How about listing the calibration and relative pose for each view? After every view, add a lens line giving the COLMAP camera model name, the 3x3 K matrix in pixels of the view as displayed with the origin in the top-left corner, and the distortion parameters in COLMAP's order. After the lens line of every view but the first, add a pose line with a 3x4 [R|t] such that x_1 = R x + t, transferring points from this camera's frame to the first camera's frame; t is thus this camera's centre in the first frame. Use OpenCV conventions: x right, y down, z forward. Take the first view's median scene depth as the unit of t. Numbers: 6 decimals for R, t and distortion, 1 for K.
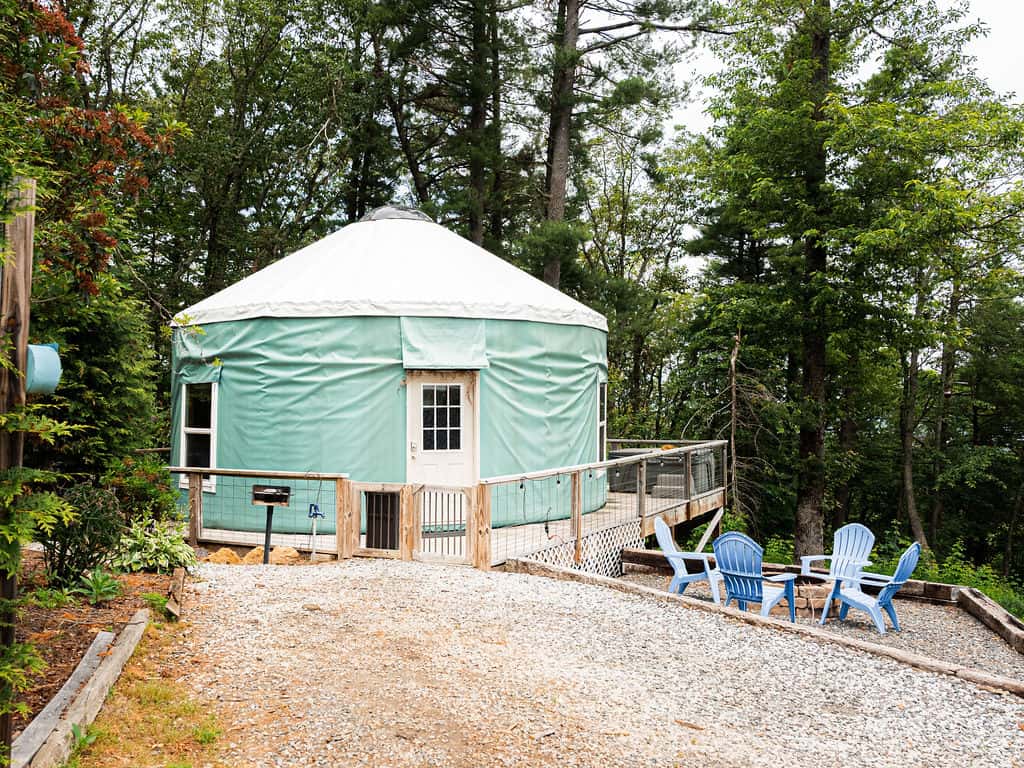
lens RADIAL K [[898.7, 0, 512.0], [0, 898.7, 384.0], [0, 0, 1]] dist [-0.009737, -0.007926]
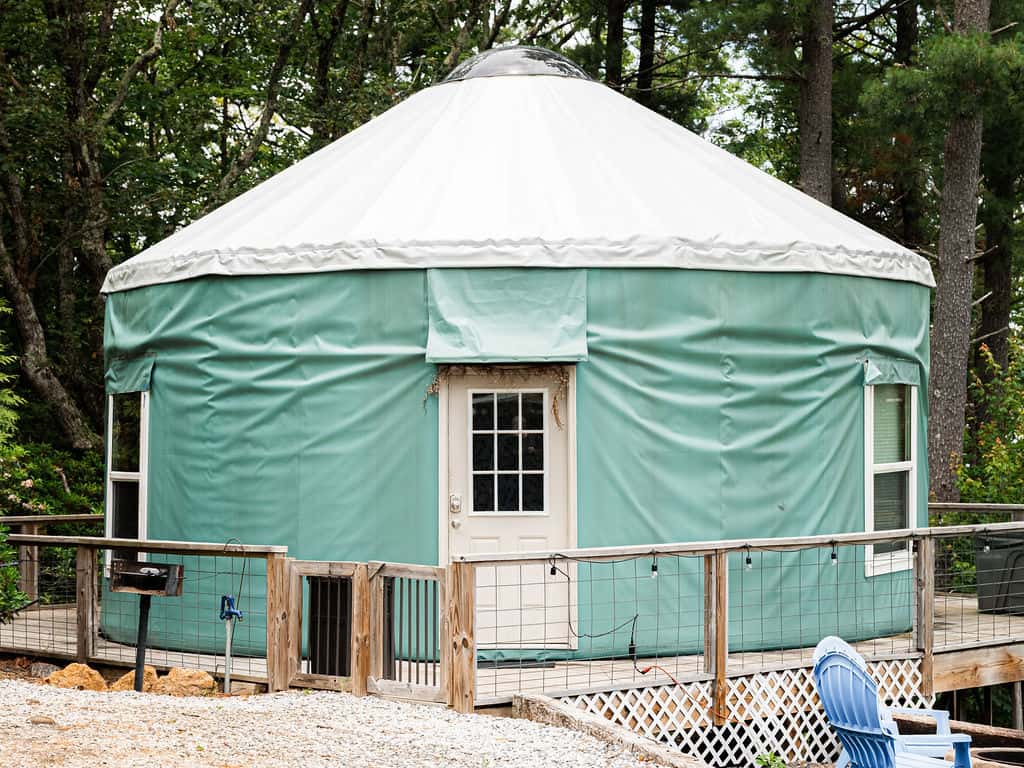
lens RADIAL K [[2168.4, 0, 512.0], [0, 2168.4, 384.0], [0, 0, 1]] dist [0.043388, 0.213515]
pose [[0.948028, -0.010290, -0.318019, 0.343828], [0.009631, 0.999947, -0.003646, 0.001004], [0.318040, 0.000394, 0.948077, -0.244936]]
